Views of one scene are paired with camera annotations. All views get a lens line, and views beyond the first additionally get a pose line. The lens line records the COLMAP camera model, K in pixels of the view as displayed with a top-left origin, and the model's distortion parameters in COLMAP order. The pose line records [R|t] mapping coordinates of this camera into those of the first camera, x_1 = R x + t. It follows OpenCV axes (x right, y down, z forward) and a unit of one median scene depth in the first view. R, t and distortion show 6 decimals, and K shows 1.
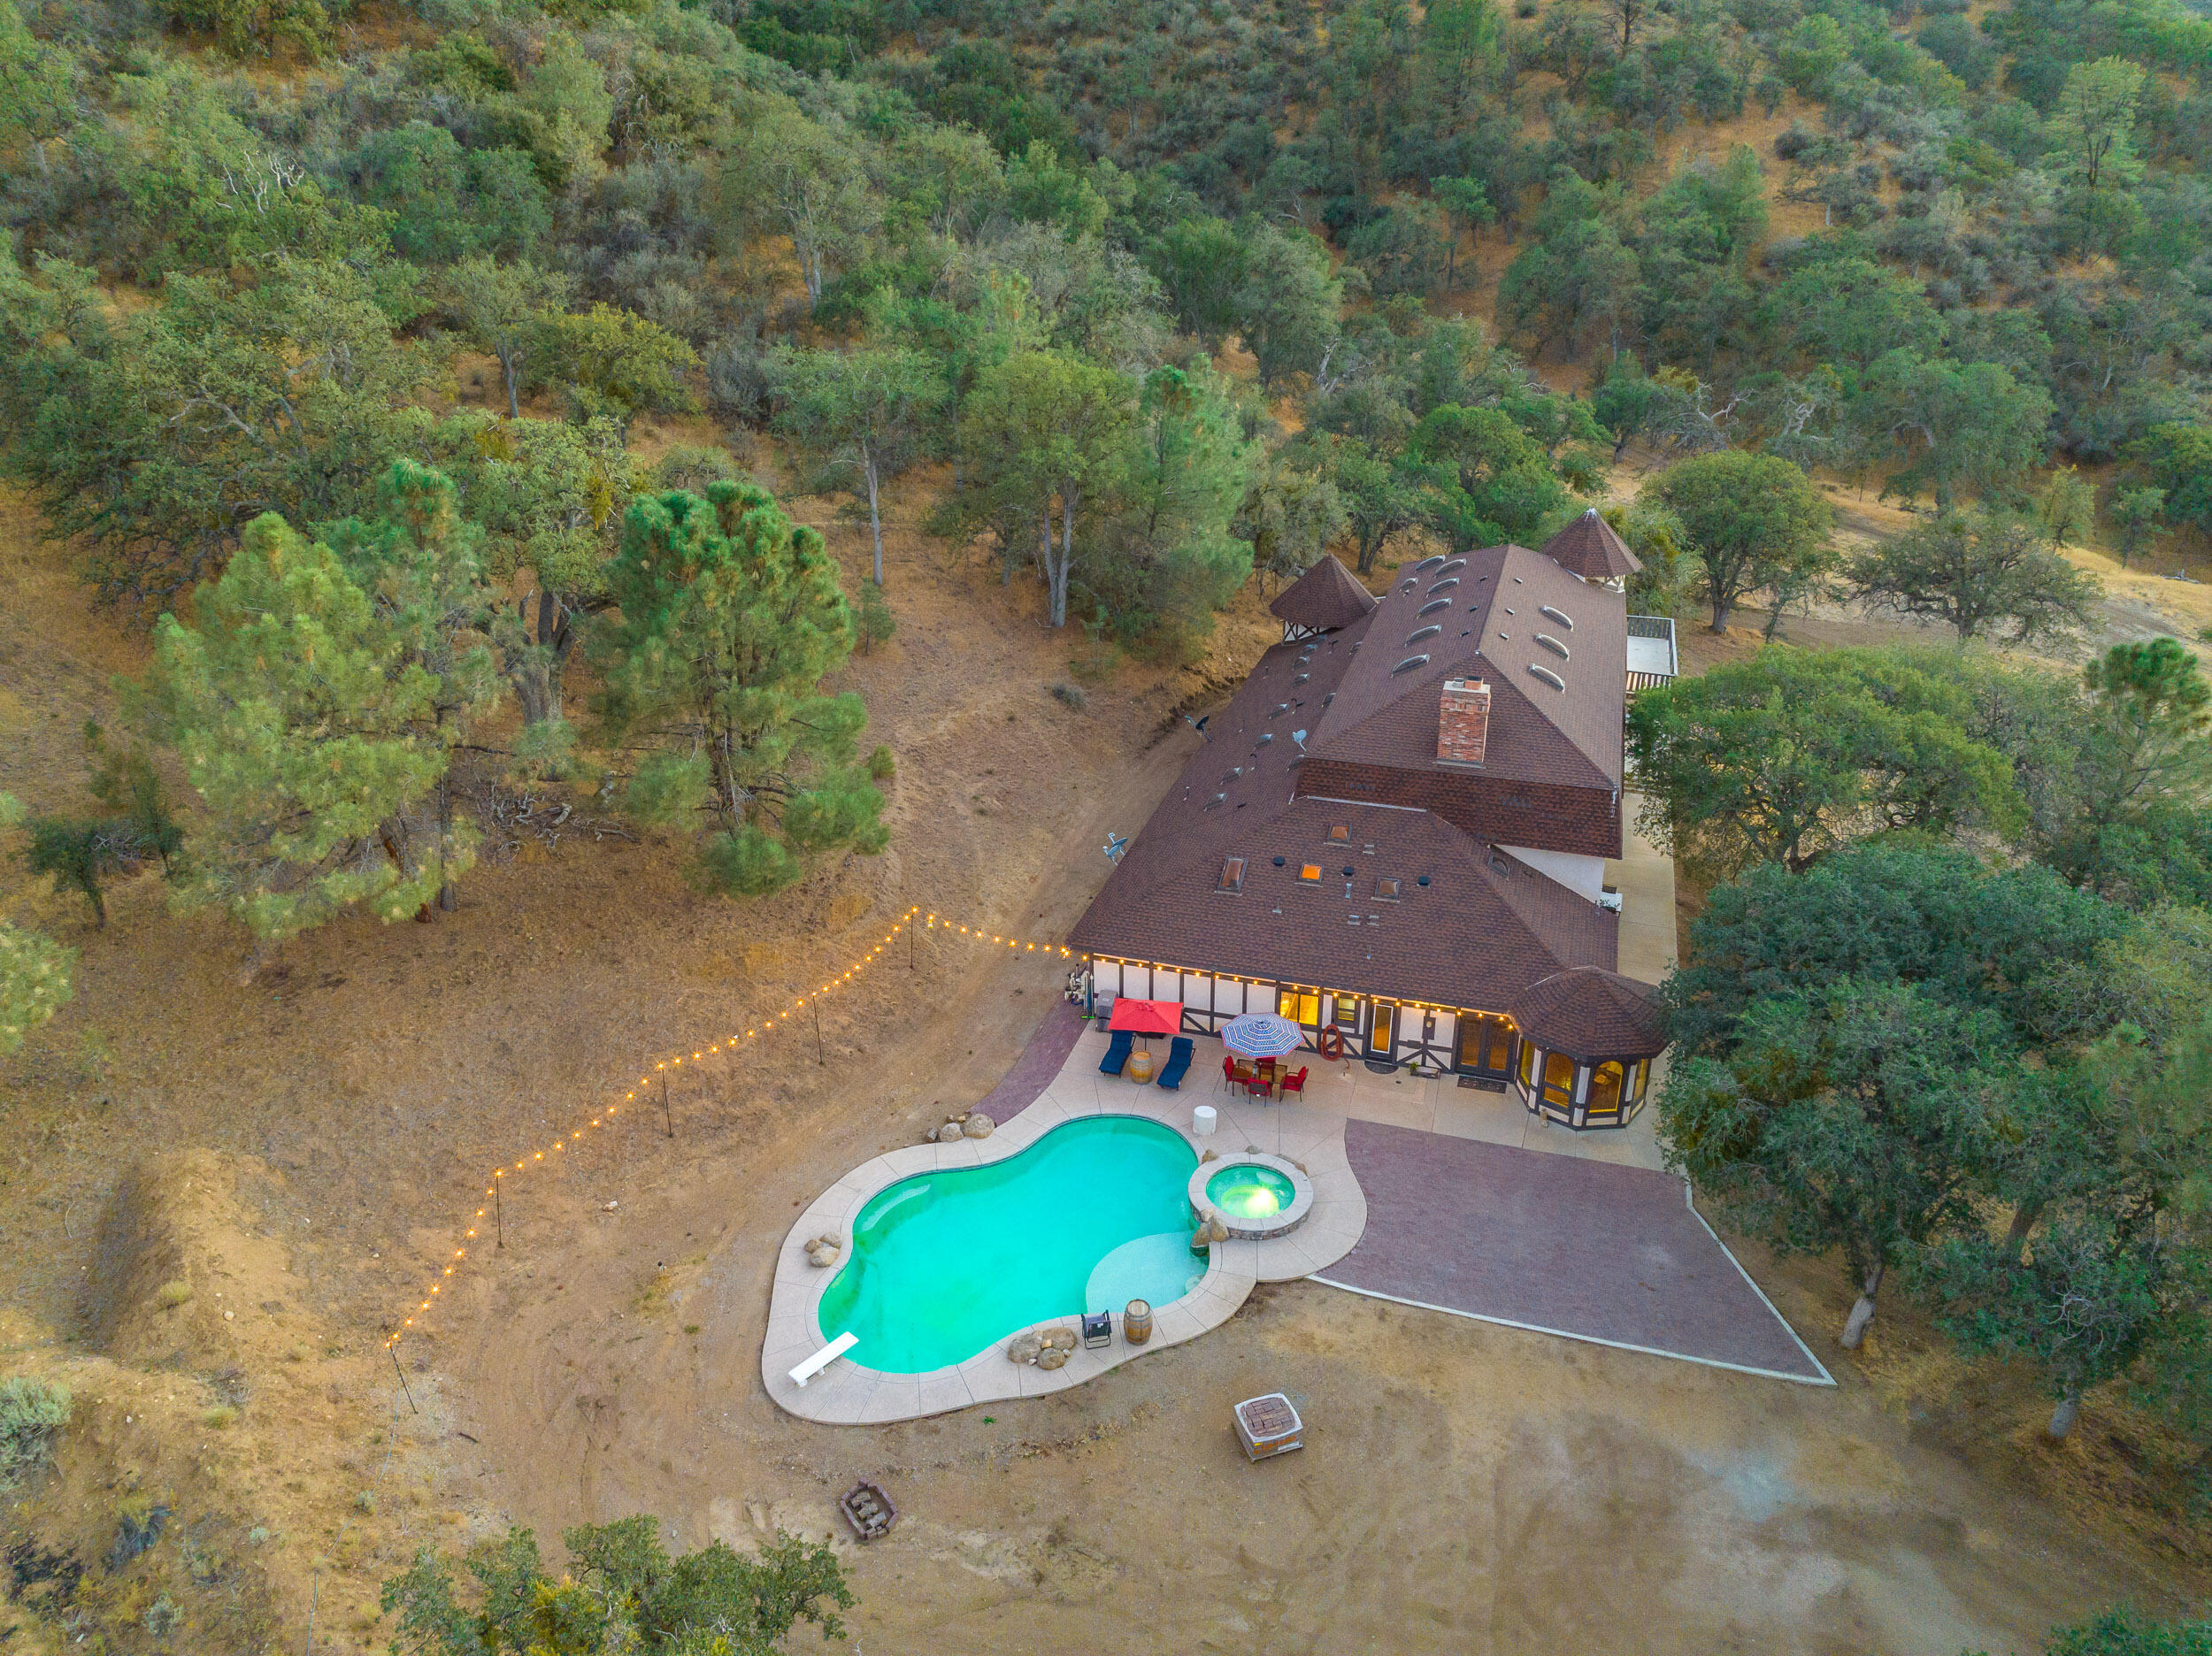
lens RADIAL K [[1553.4, 0, 1117.6], [0, 1553.4, 821.4], [0, 0, 1]] dist [-0.034882, 0.021549]
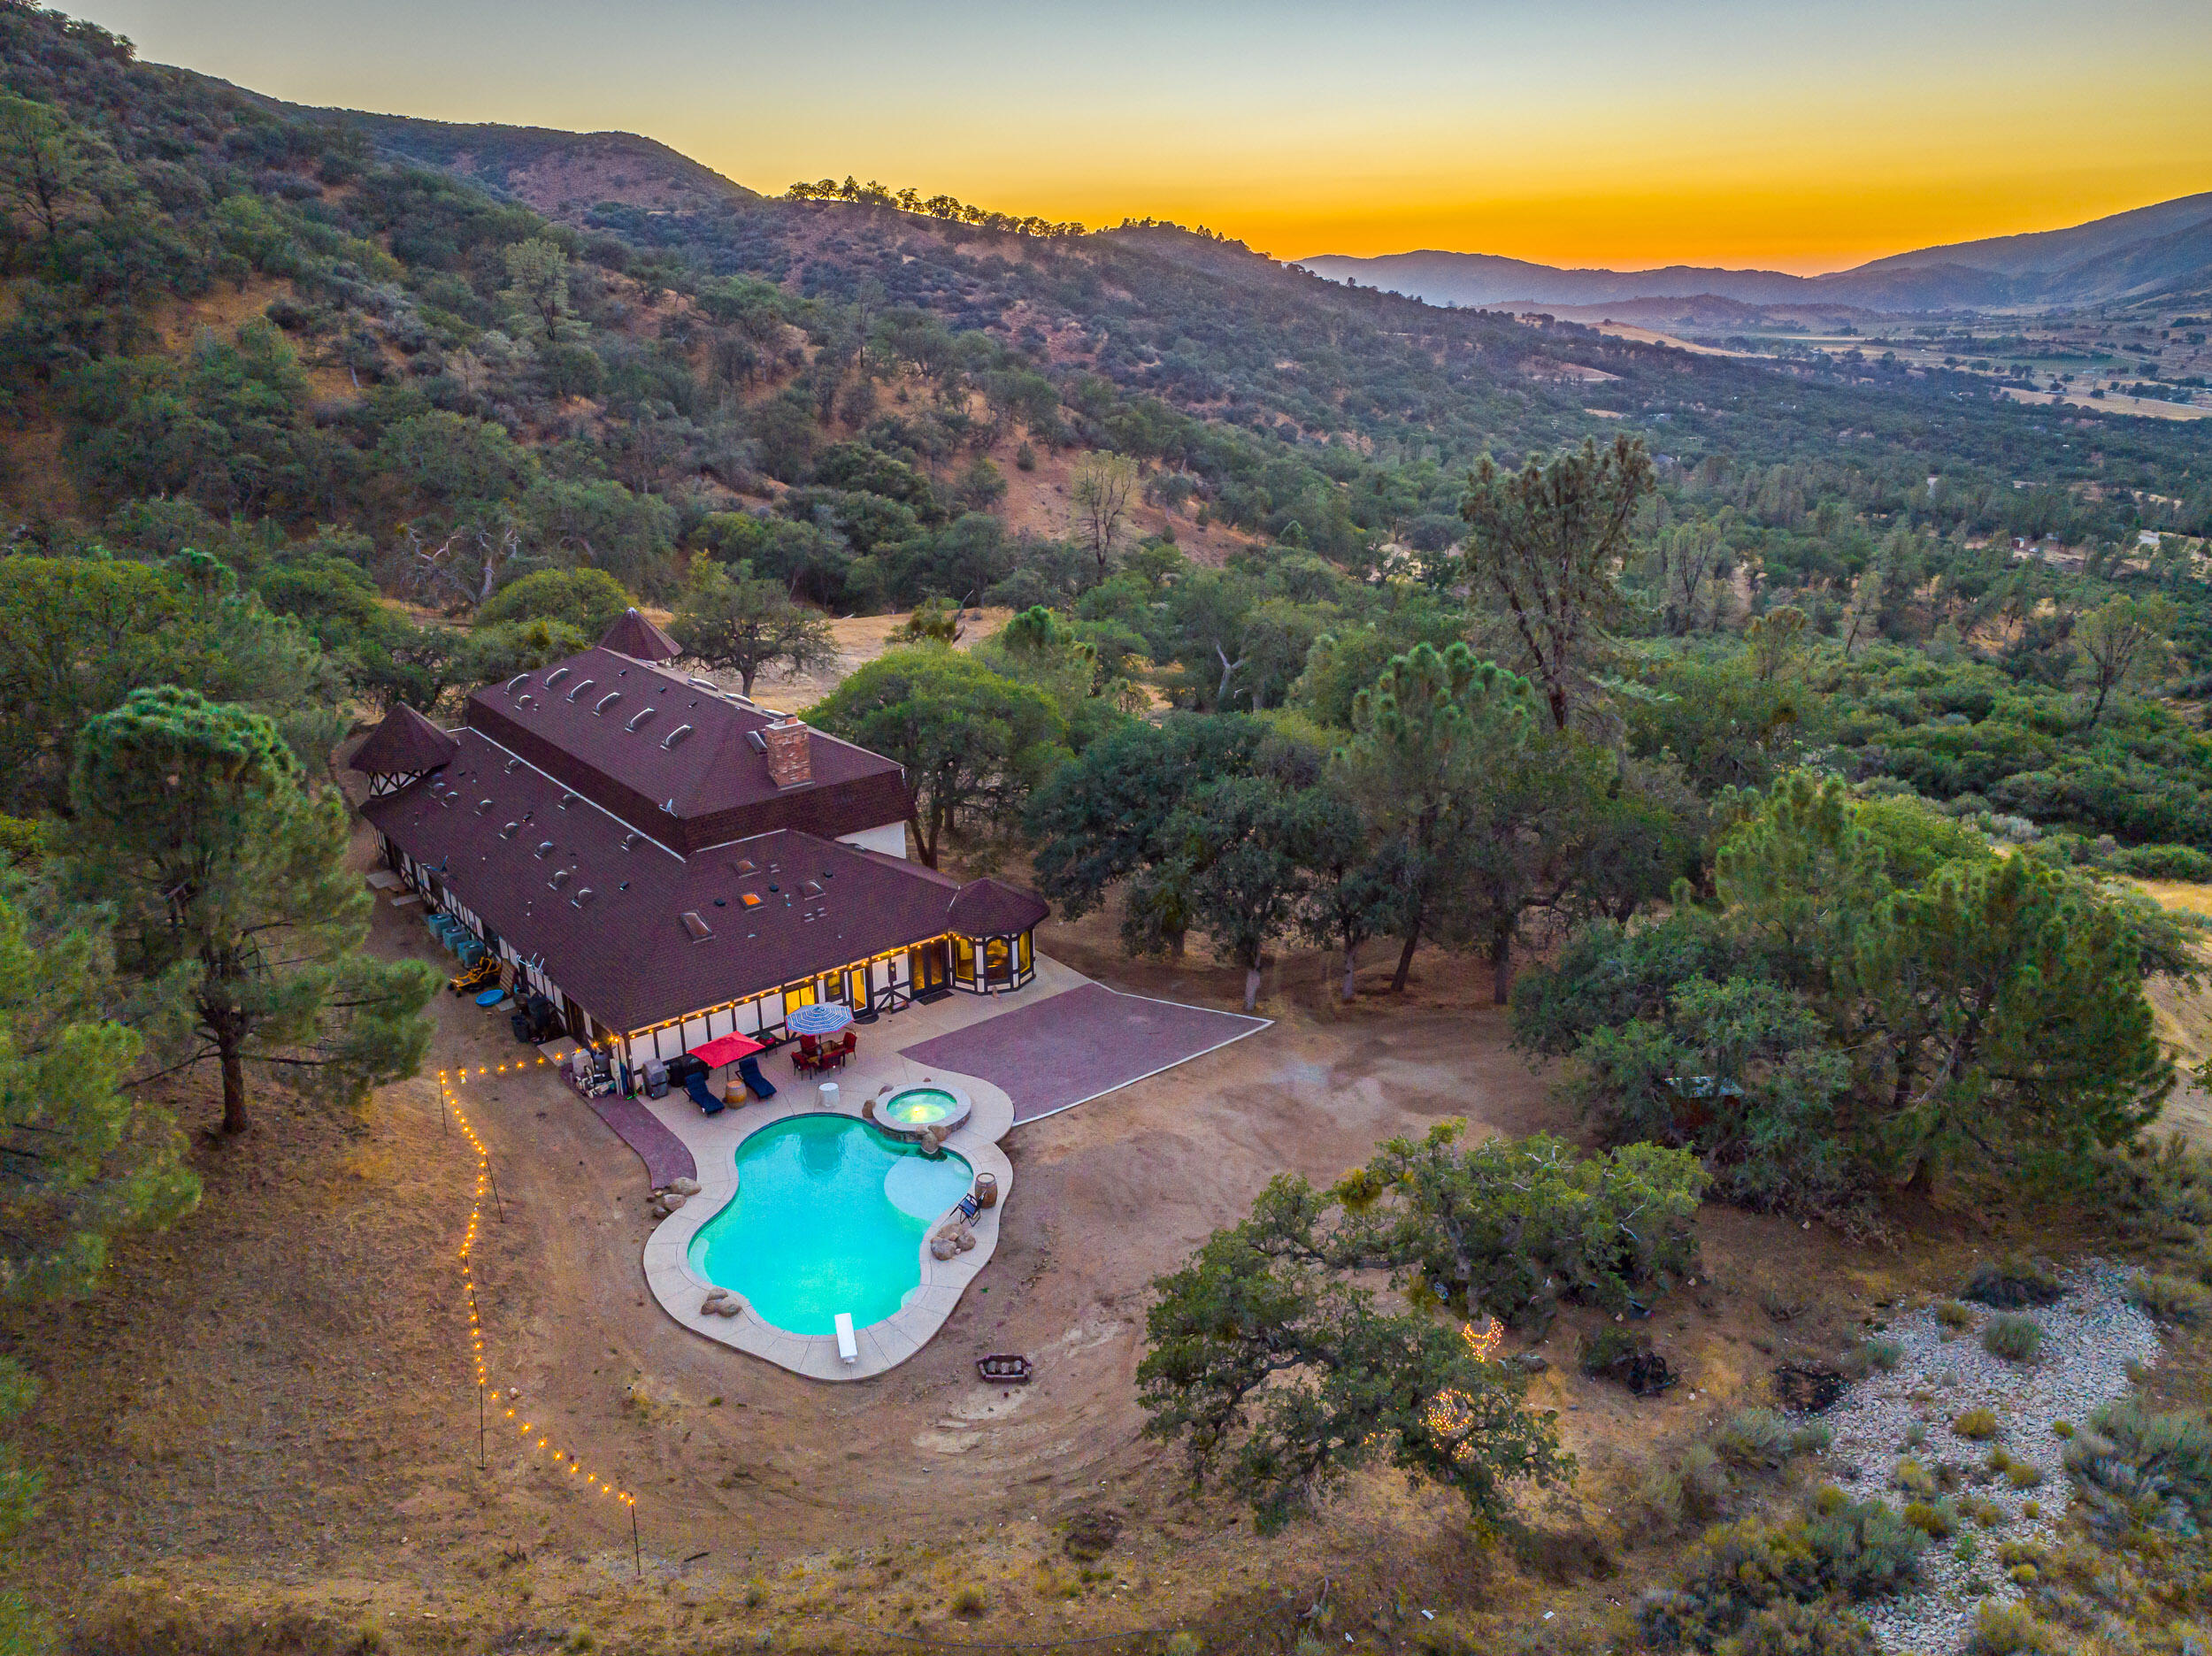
lens RADIAL K [[1553.4, 0, 1103.7], [0, 1553.4, 836.8], [0, 0, 1]] dist [-0.034882, 0.021549]
pose [[0.552138, -0.283996, 0.783894, -0.678570], [0.352611, 0.931517, 0.089116, -0.023551], [-0.755519, 0.227205, 0.614466, 0.055898]]
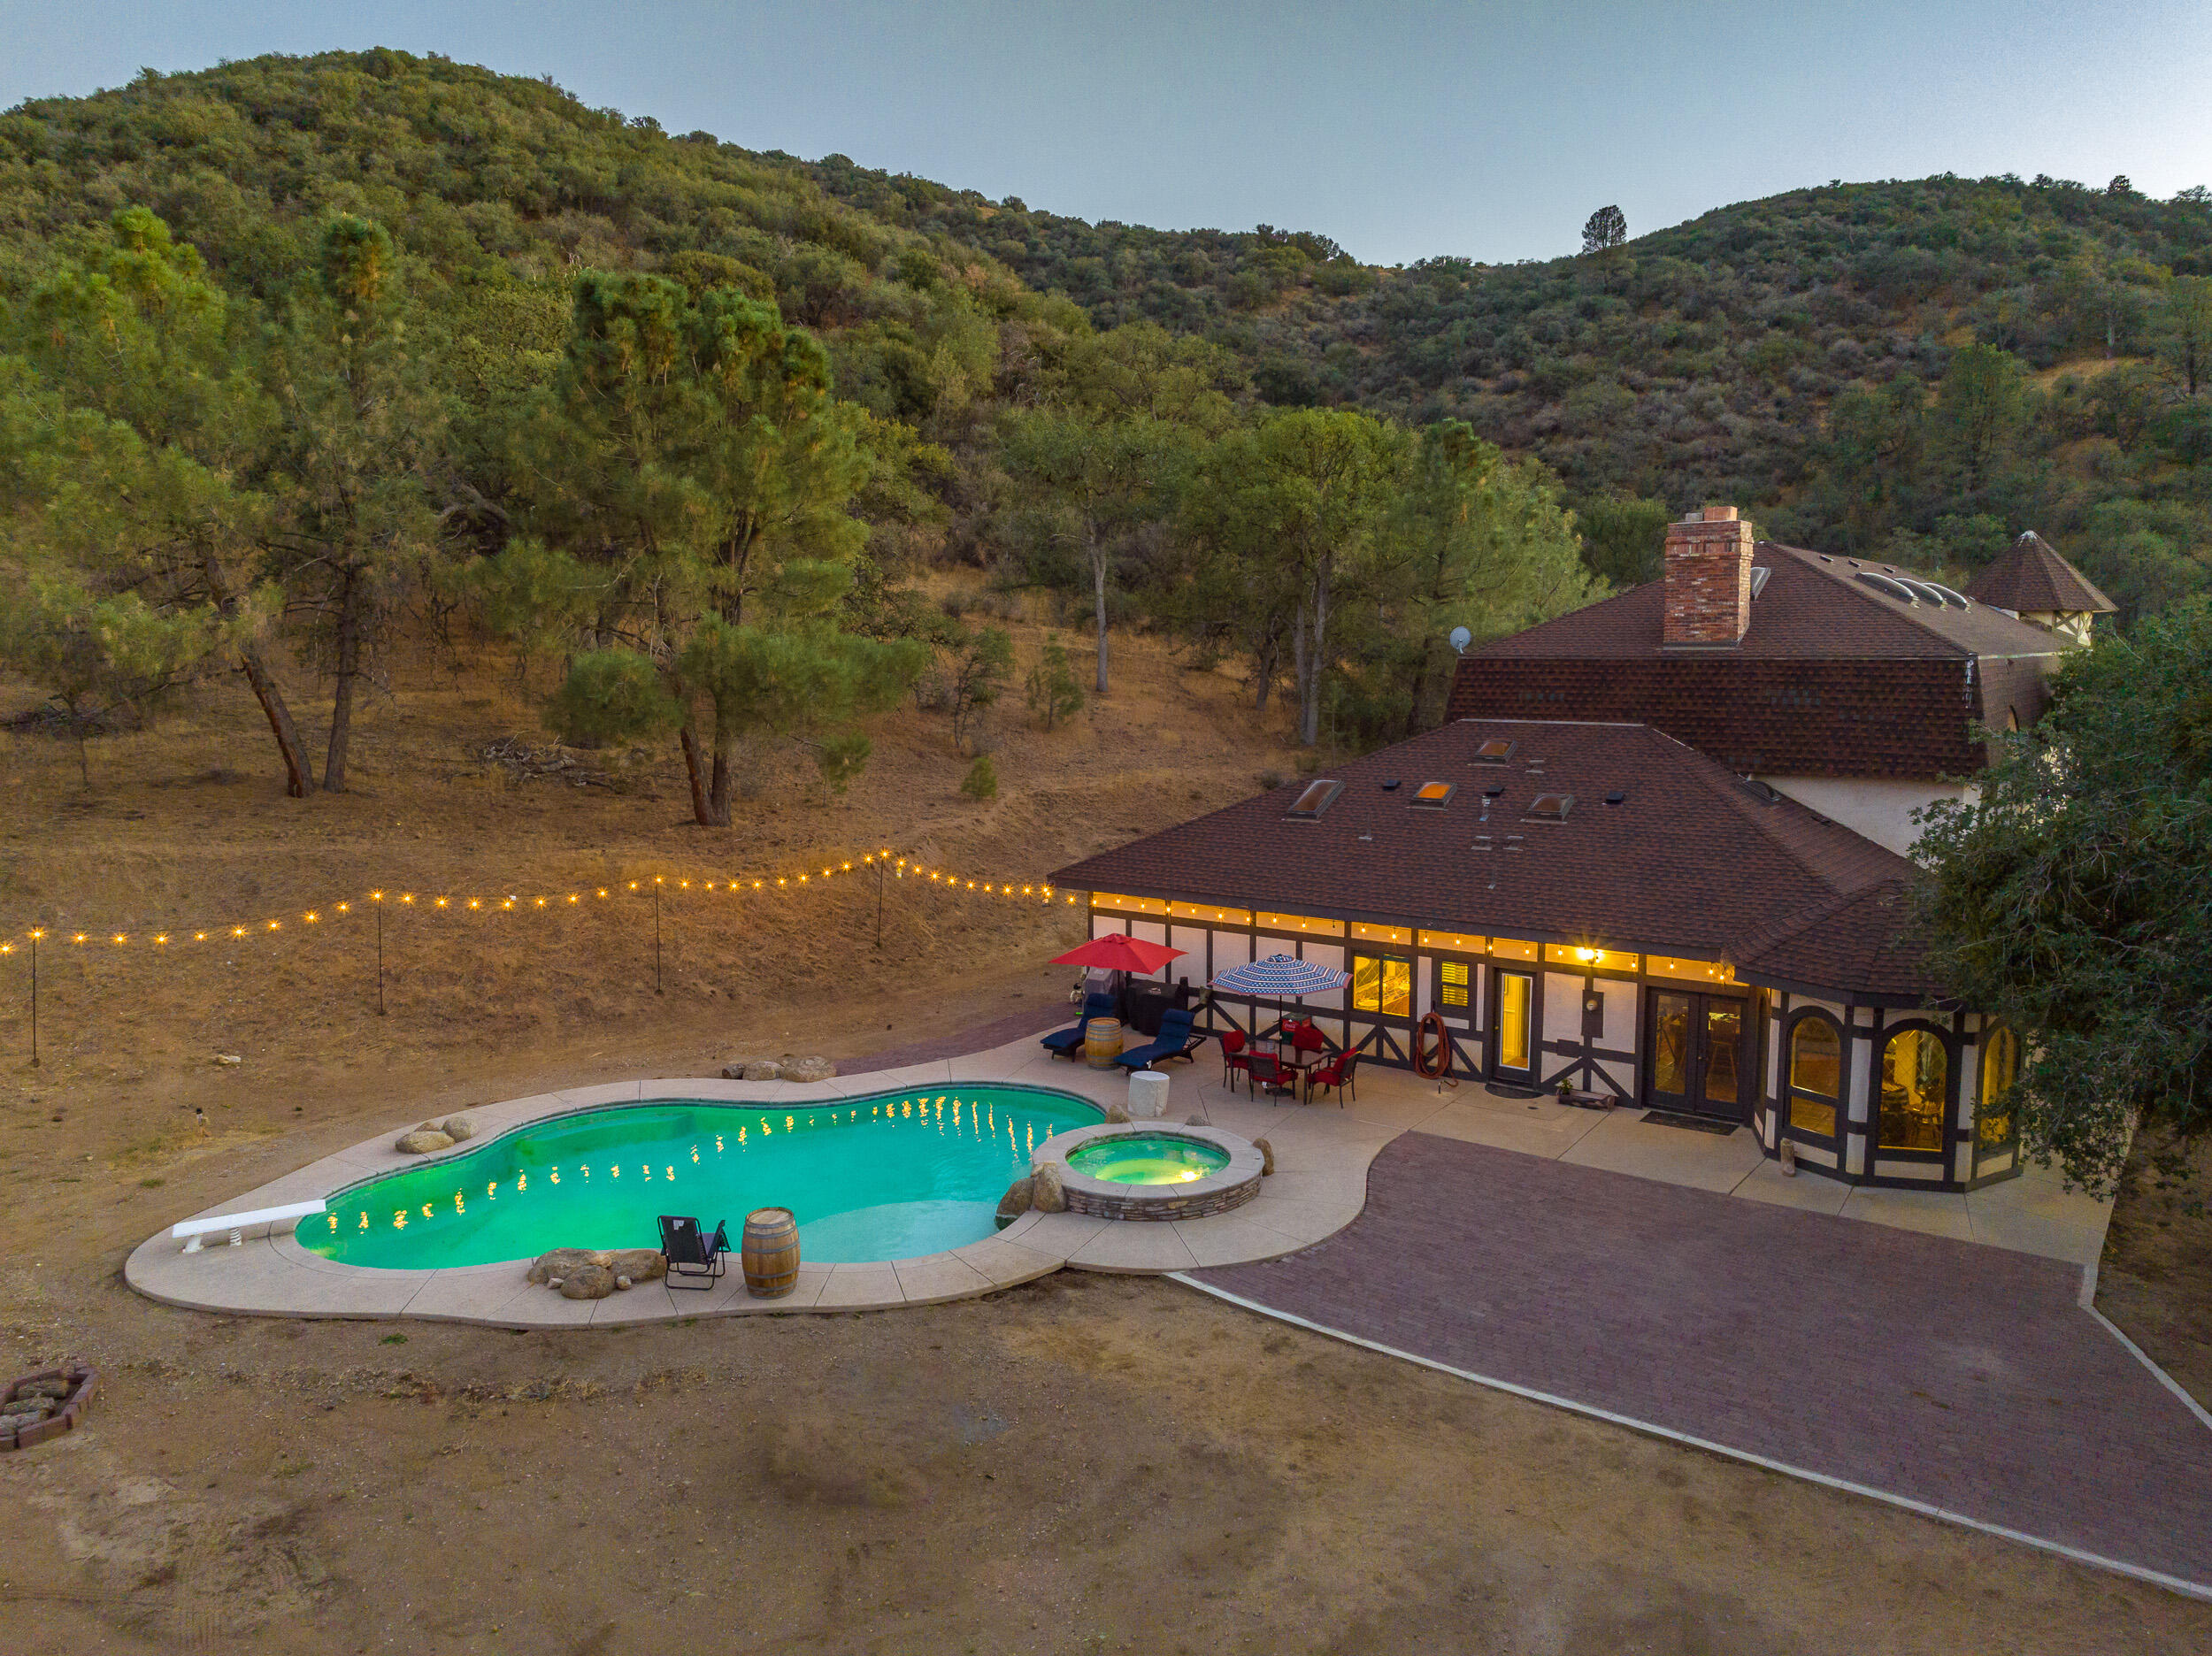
lens RADIAL K [[1553.4, 0, 1117.1], [0, 1553.4, 835.3], [0, 0, 1]] dist [-0.034882, 0.021549]
pose [[0.942162, 0.039747, -0.332793, 0.223677], [-0.138482, 0.950387, -0.278544, 0.252872], [0.305211, 0.308519, 0.900923, 0.425875]]
